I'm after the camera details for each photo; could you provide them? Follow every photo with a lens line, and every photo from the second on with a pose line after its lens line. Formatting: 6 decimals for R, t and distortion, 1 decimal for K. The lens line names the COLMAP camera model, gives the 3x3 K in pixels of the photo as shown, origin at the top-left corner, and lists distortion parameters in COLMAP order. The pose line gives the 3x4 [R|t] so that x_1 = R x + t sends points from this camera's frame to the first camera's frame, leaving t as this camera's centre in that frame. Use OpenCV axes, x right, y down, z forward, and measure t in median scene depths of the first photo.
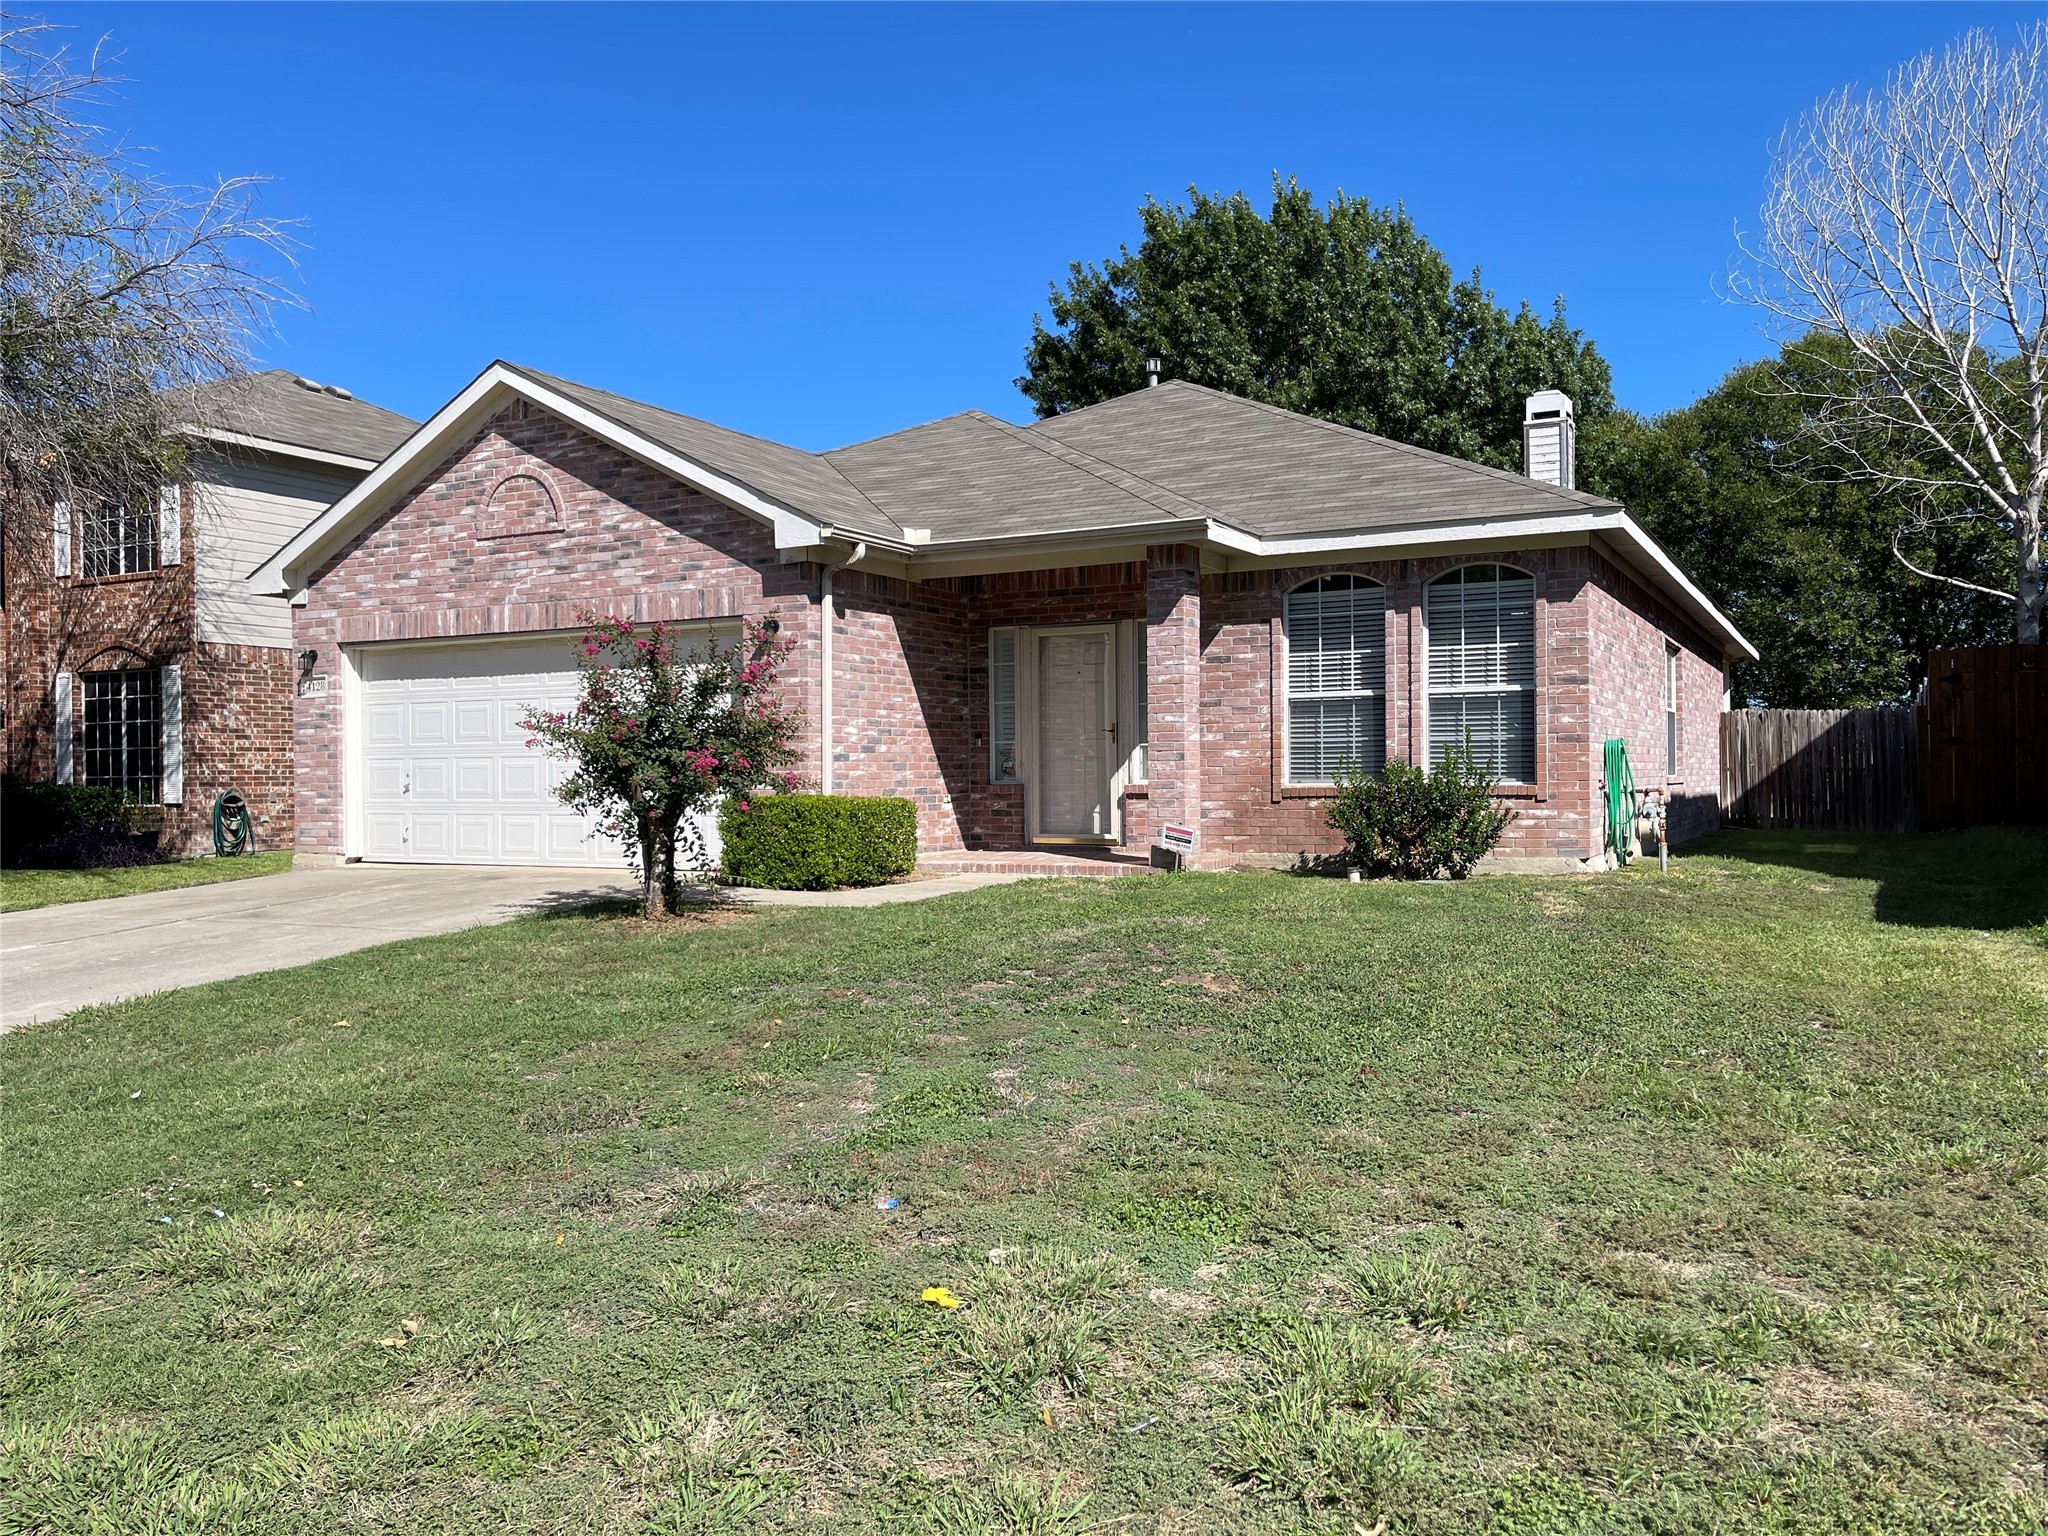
lens RADIAL K [[1546.0, 0, 1028.4], [0, 1546.0, 767.3], [0, 0, 1]] dist [0.068699, -0.097028]
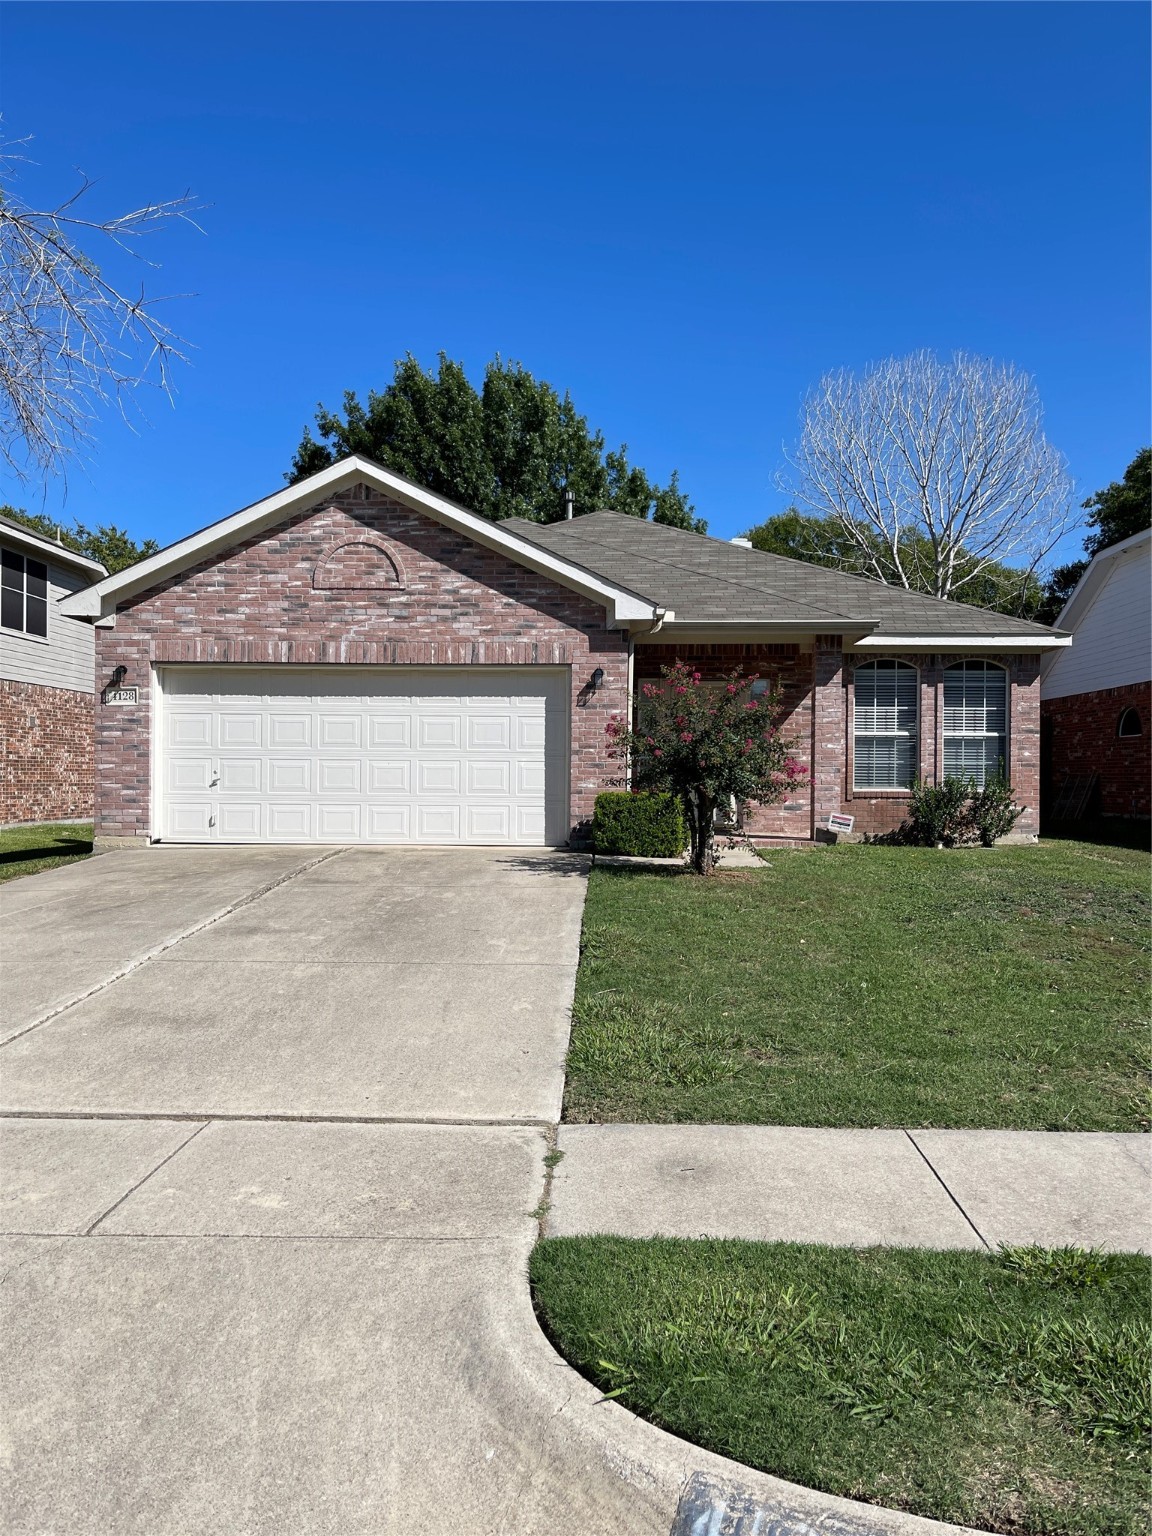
lens RADIAL K [[1159.5, 0, 564.0], [0, 1159.5, 771.8], [0, 0, 1]] dist [0.068699, -0.097028]
pose [[0.897889, 0.019564, 0.439788, -0.629943], [-0.018564, 0.999806, -0.006575, 0.006456], [-0.439831, -0.002261, 0.898078, 0.058468]]
